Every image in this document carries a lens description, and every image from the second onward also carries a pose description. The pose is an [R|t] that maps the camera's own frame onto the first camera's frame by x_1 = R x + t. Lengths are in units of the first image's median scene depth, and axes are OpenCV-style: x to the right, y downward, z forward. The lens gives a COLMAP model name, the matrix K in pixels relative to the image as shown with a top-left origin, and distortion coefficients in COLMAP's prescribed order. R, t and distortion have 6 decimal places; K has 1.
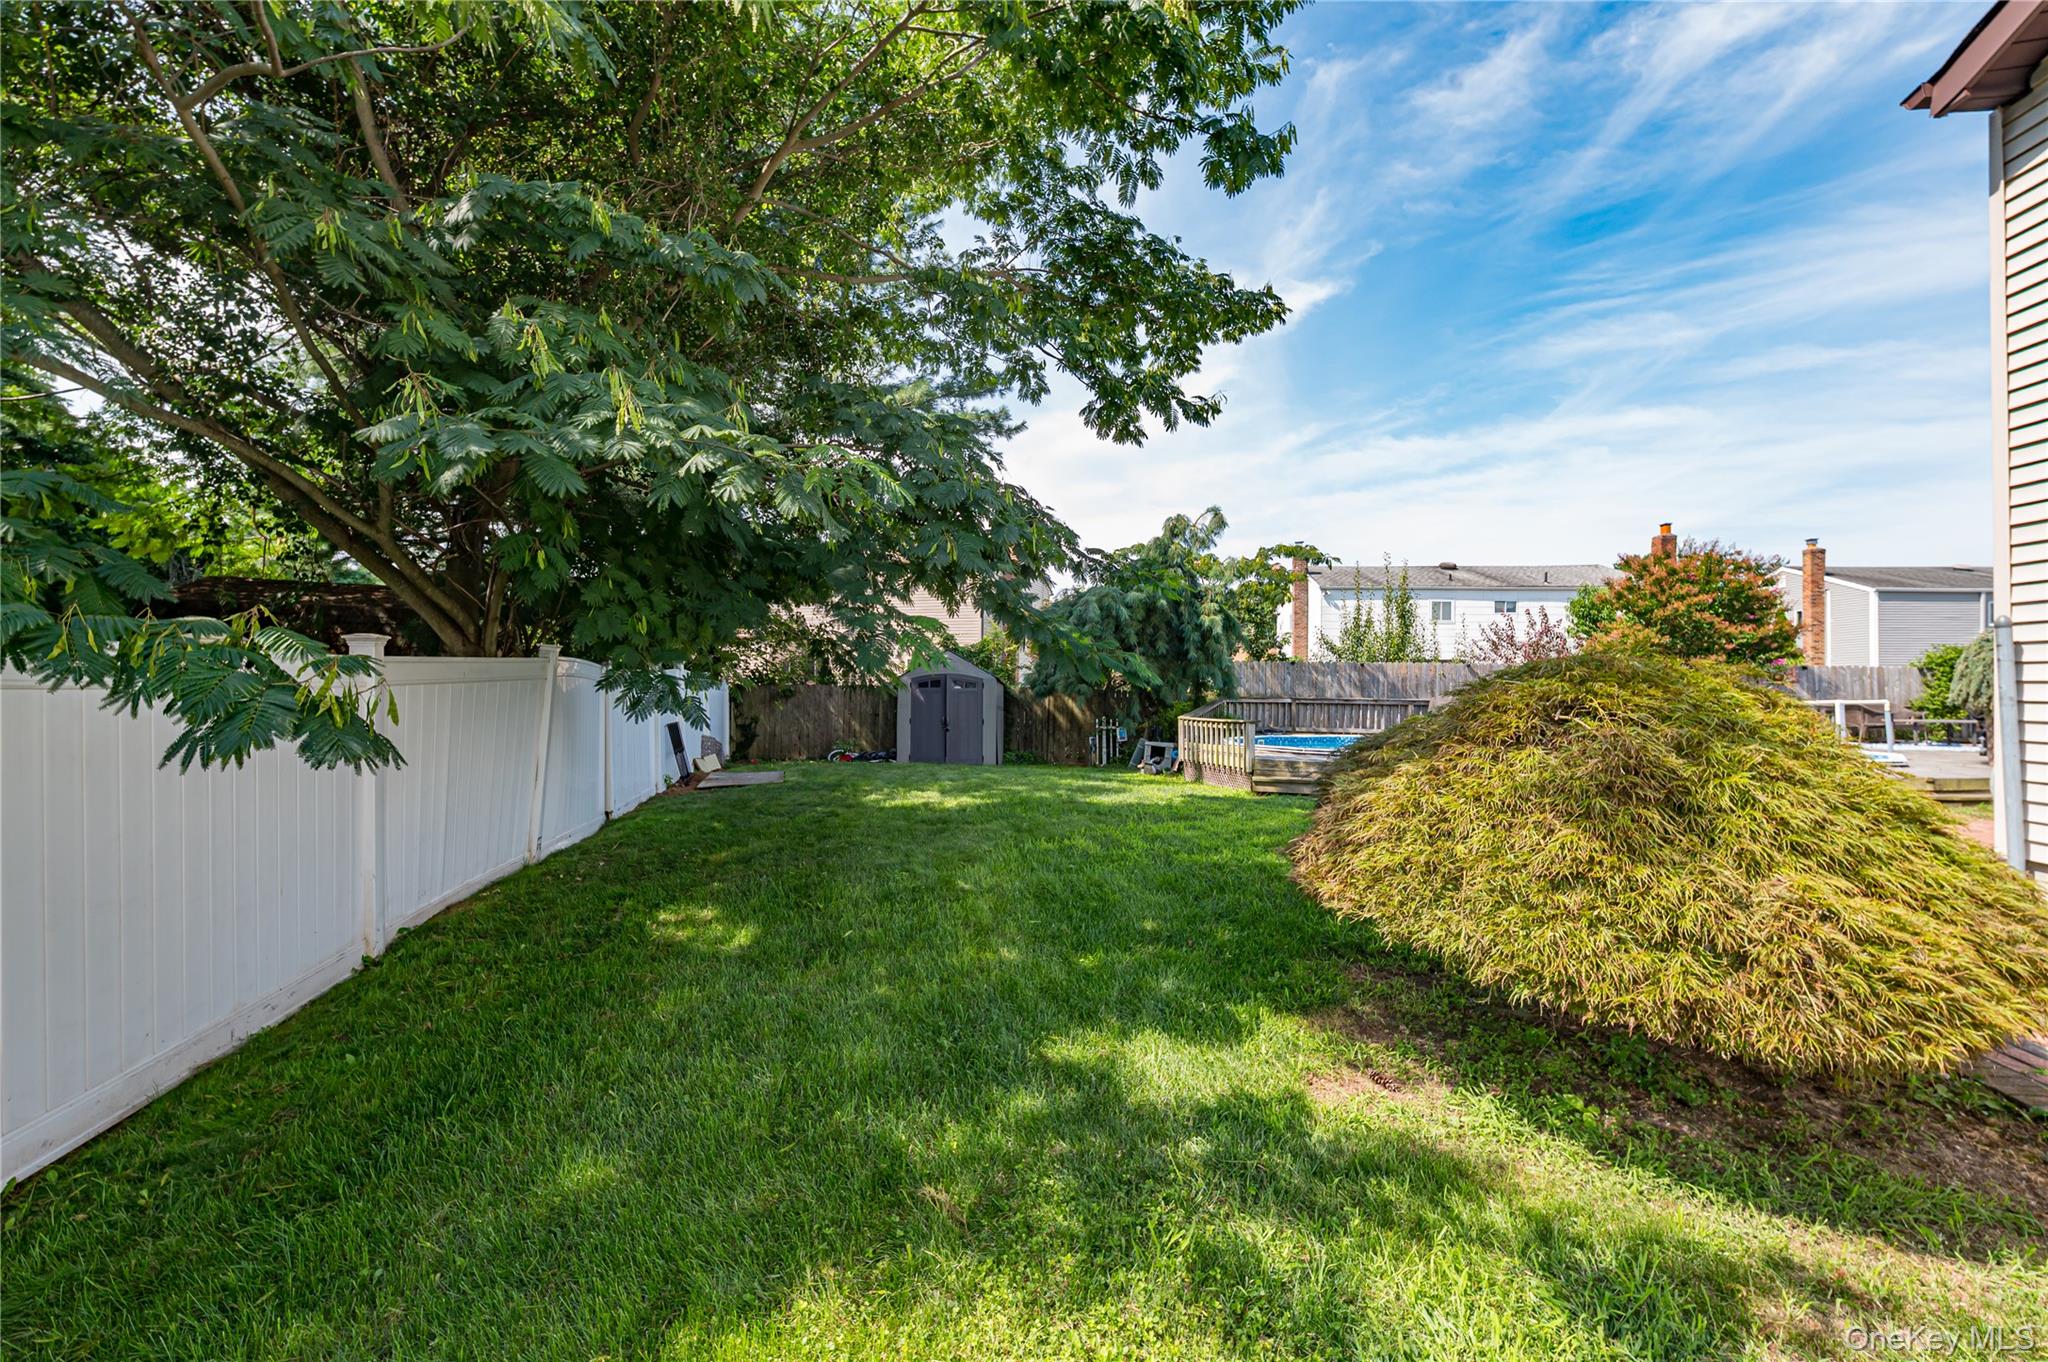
lens RADIAL K [[801.9, 0, 1018.2], [0, 801.9, 682.3], [0, 0, 1]] dist [0.010681, 0.000088]
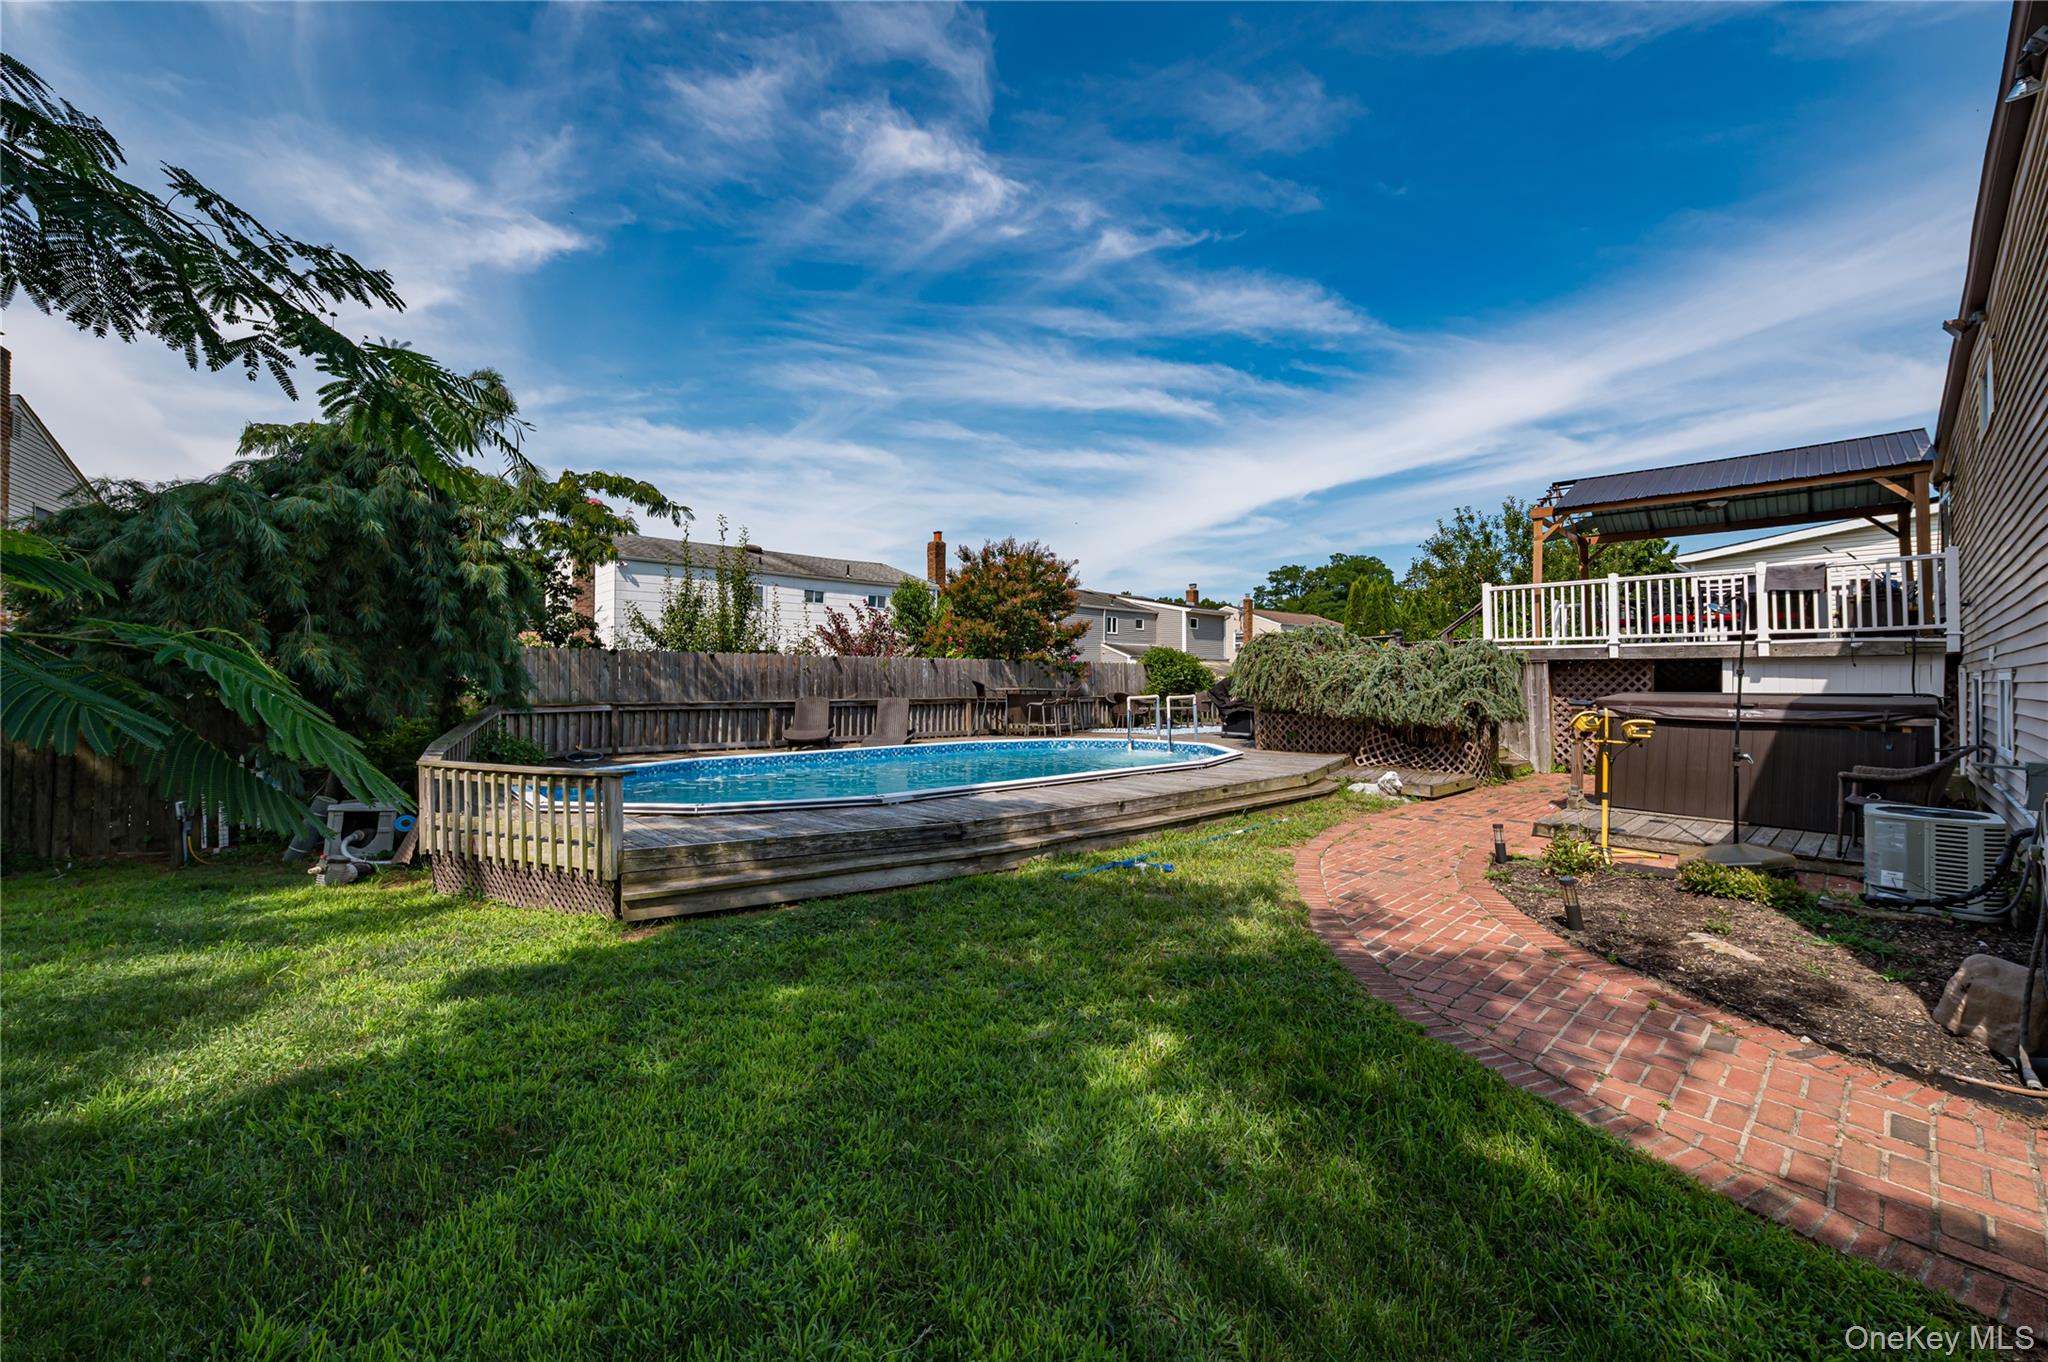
lens RADIAL K [[801.9, 0, 1003.5], [0, 801.9, 679.1], [0, 0, 1]] dist [0.010681, 0.000088]
pose [[0.653090, -0.007926, 0.757239, 0.039730], [0.000218, 0.999947, 0.010279, -0.007157], [-0.757280, -0.006548, 0.653057, 0.265650]]
